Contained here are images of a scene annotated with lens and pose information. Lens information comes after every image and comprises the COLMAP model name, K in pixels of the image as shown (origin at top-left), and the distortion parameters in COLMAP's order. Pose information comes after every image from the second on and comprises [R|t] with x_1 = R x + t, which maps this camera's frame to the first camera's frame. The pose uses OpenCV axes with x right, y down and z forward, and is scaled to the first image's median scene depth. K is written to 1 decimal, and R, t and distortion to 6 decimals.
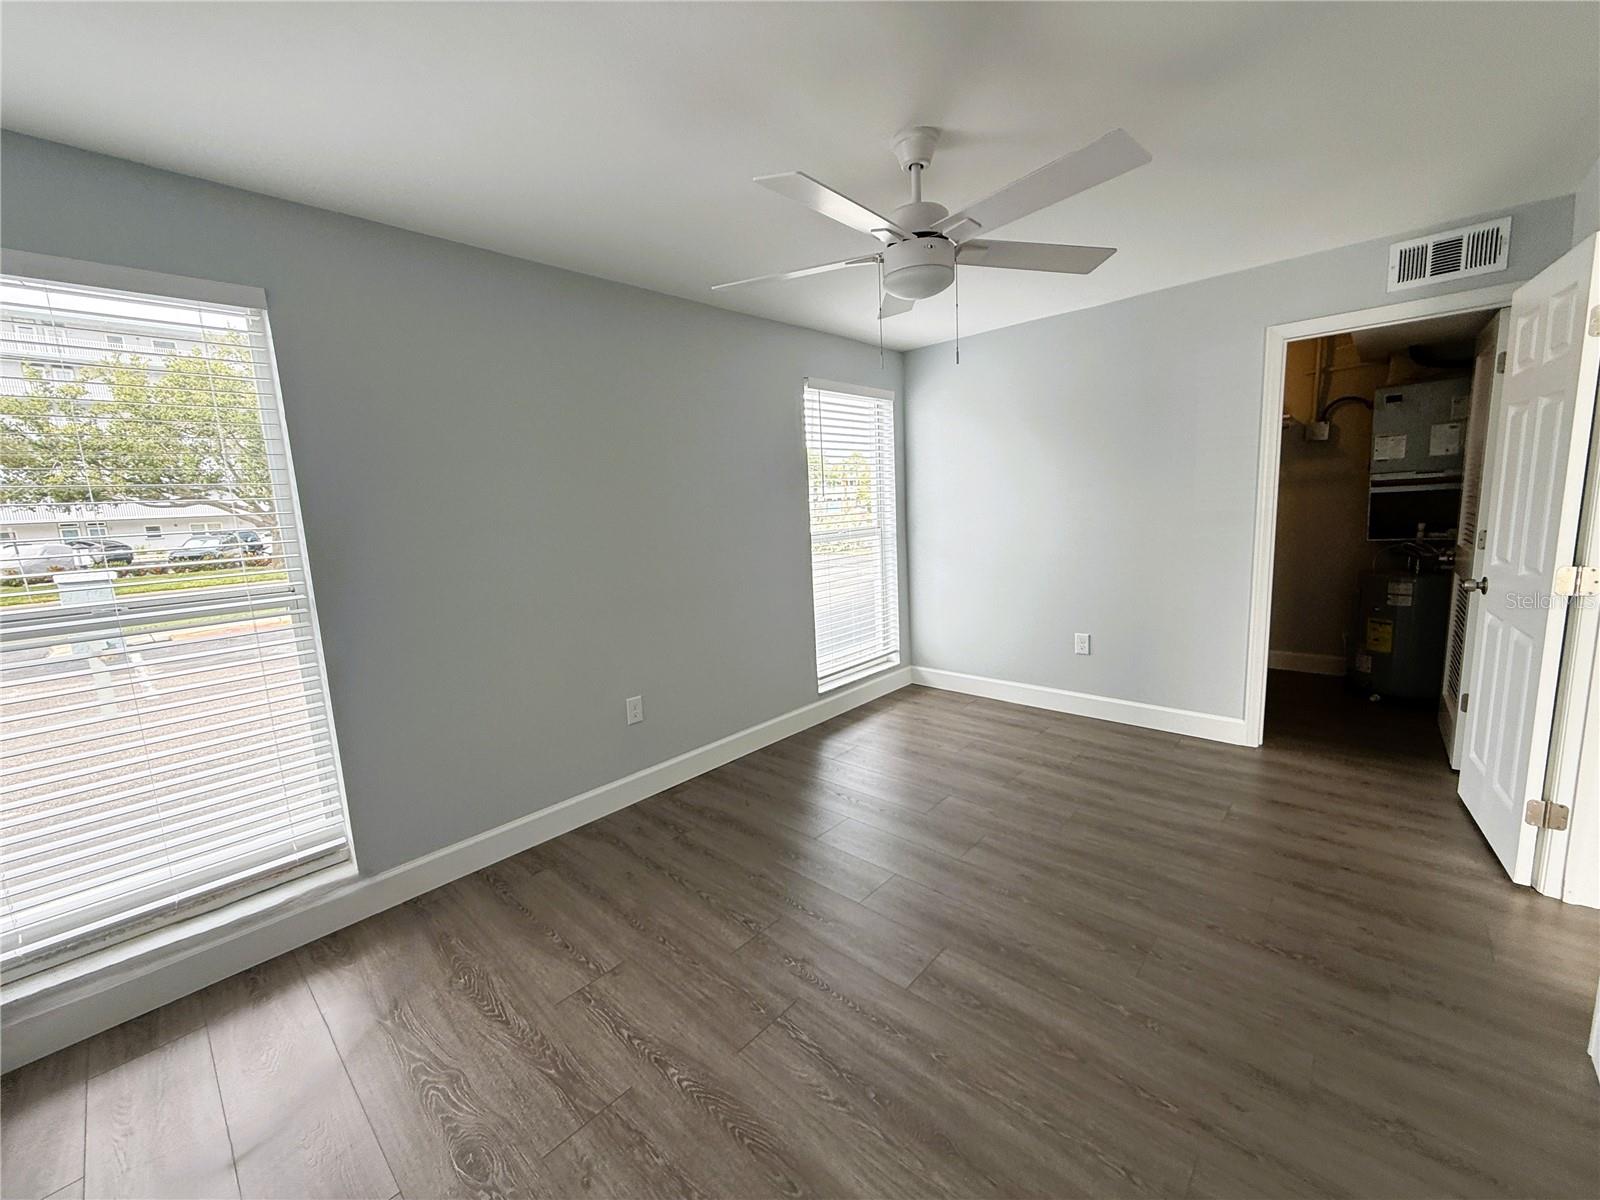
lens RADIAL K [[638.6, 0, 797.6], [0, 638.6, 600.5], [0, 0, 1]] dist [-0.000673, -0.000102]
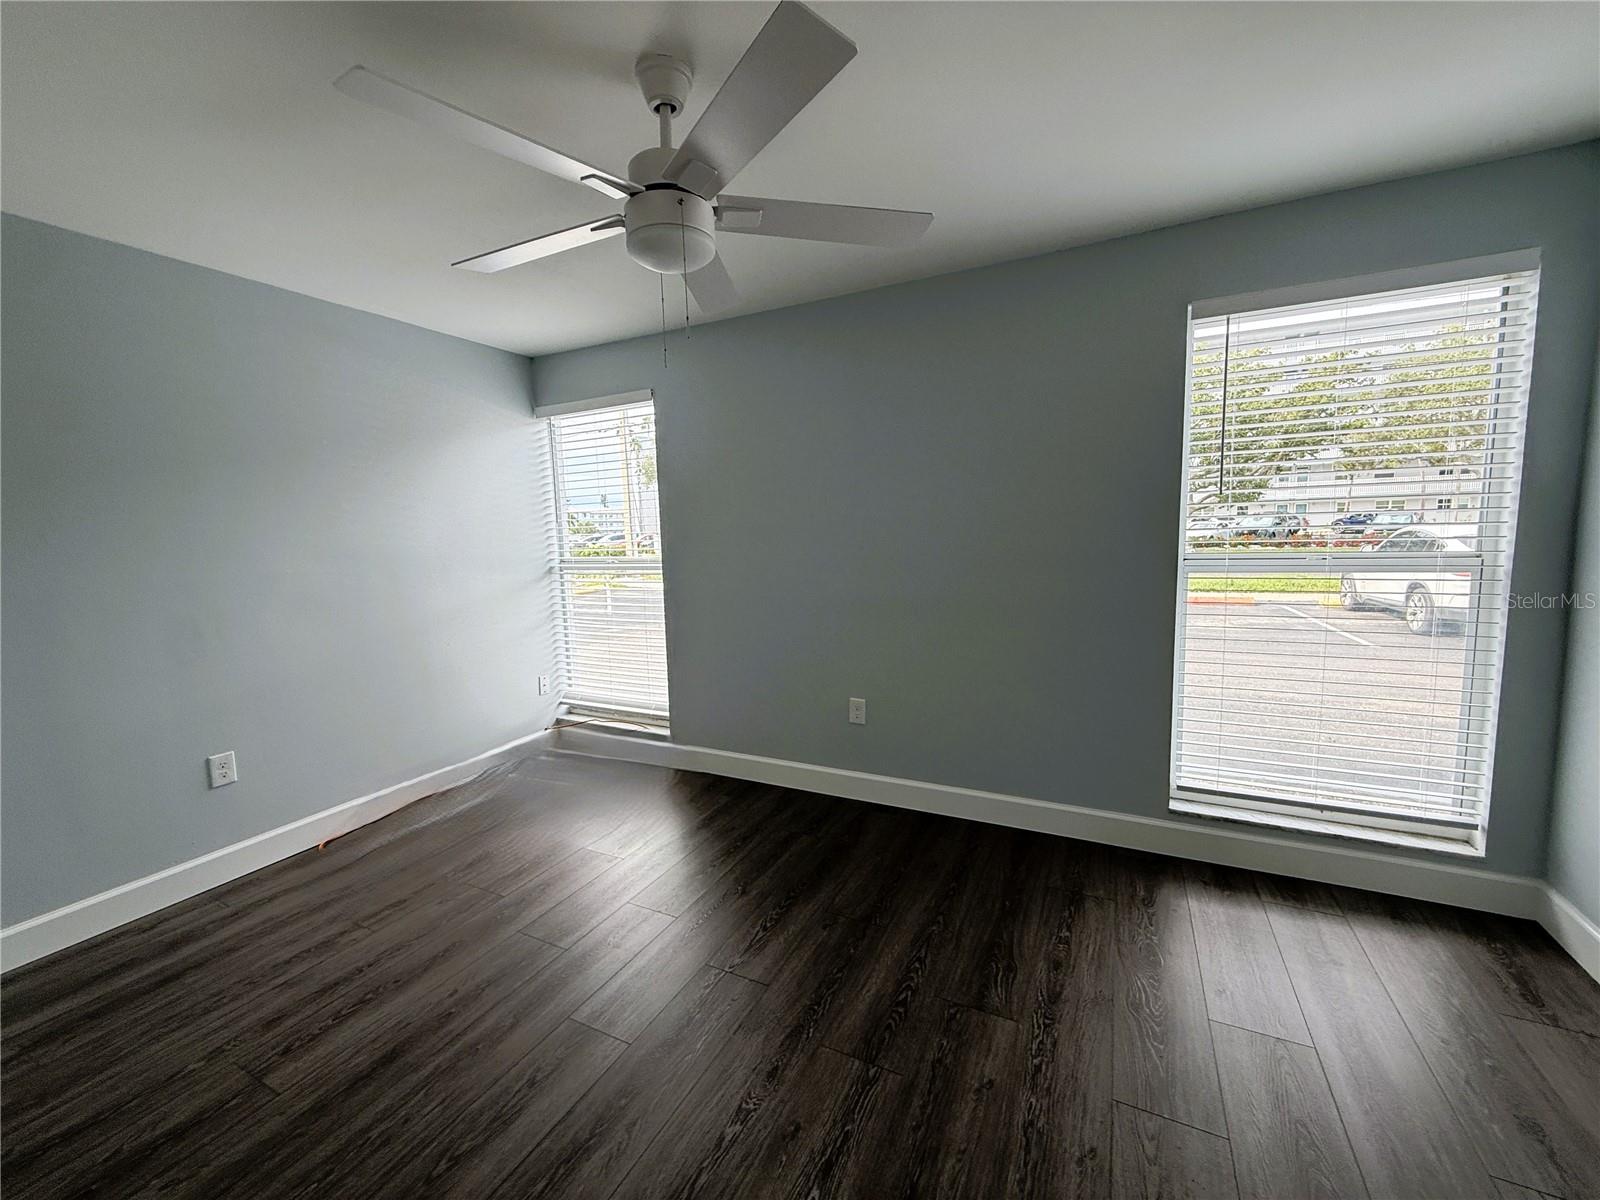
lens RADIAL K [[638.6, 0, 797.6], [0, 638.6, 600.5], [0, 0, 1]] dist [-0.000673, -0.000102]
pose [[0.273085, 0.145027, -0.950995, 0.710500], [-0.131669, 0.984902, 0.112388, -0.111989], [0.952936, 0.094525, 0.288058, 0.640579]]
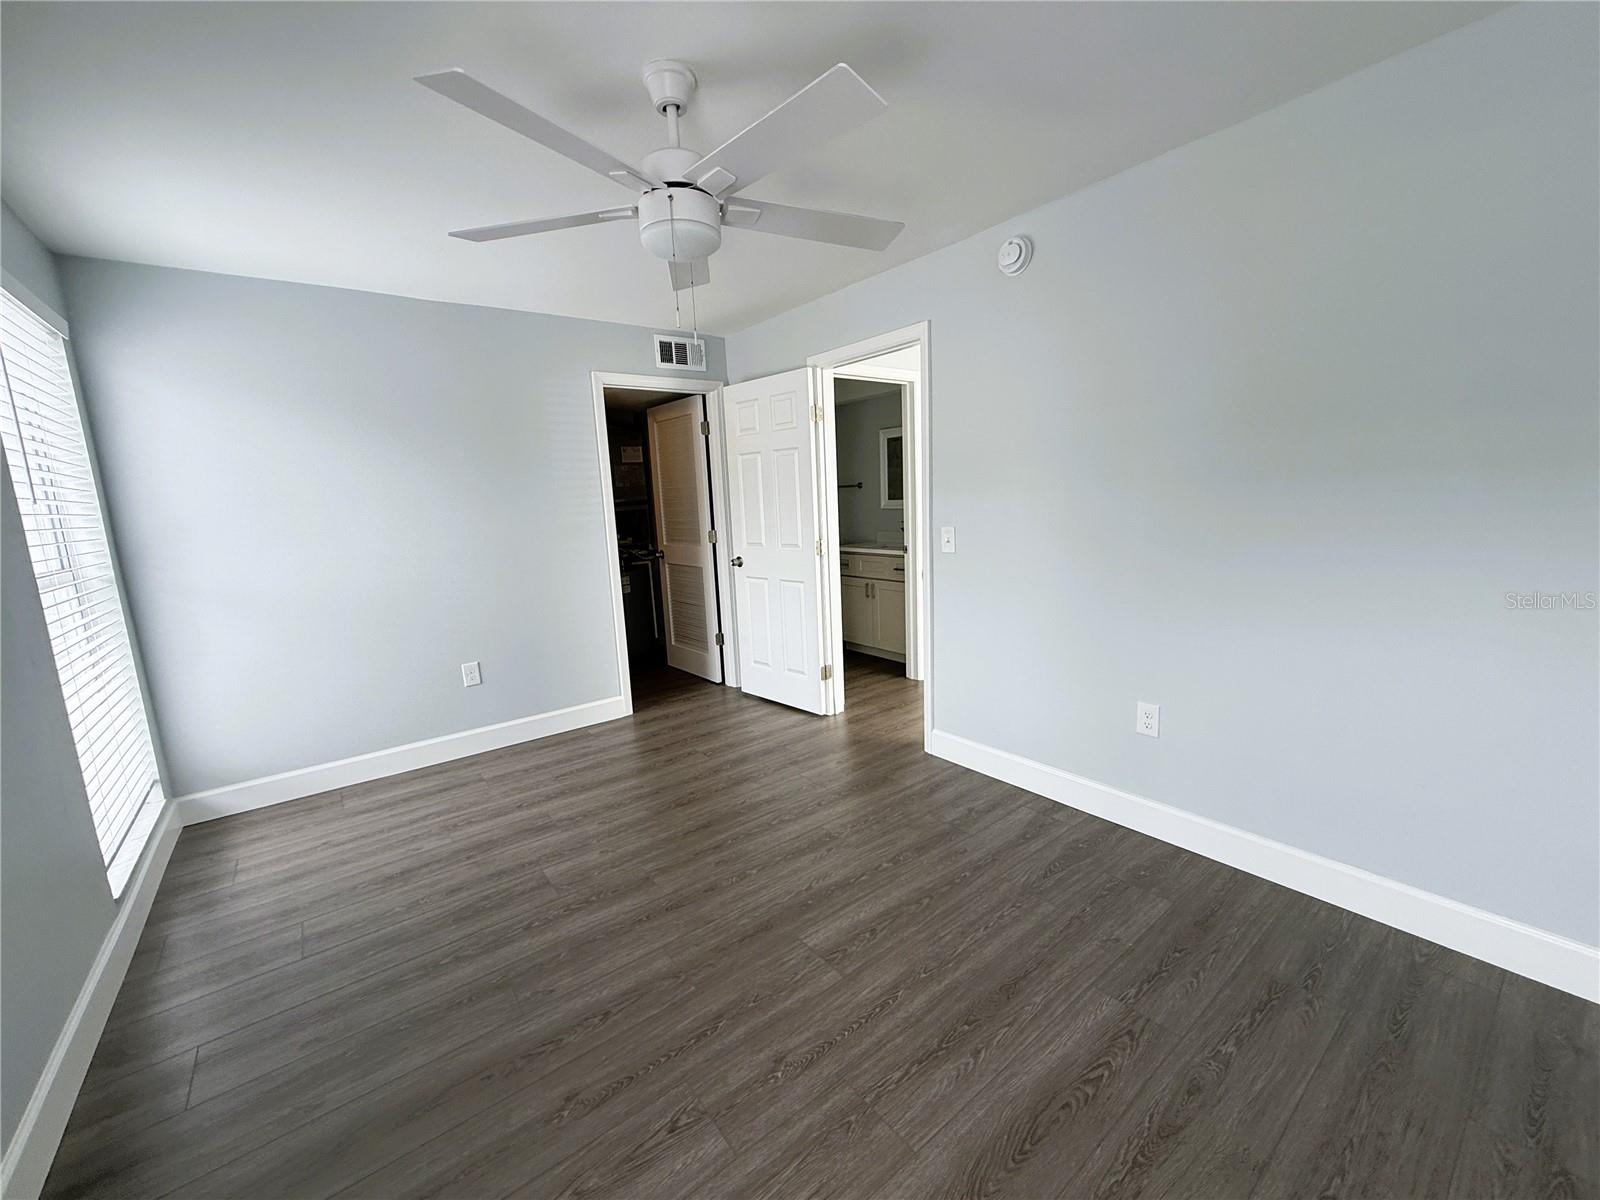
lens RADIAL K [[638.6, 0, 797.6], [0, 638.6, 600.5], [0, 0, 1]] dist [-0.000673, -0.000102]
pose [[0.165457, -0.119441, 0.978957, -0.476263], [0.185150, 0.978751, 0.088123, -0.038349], [-0.968681, 0.166673, 0.184056, 0.511403]]
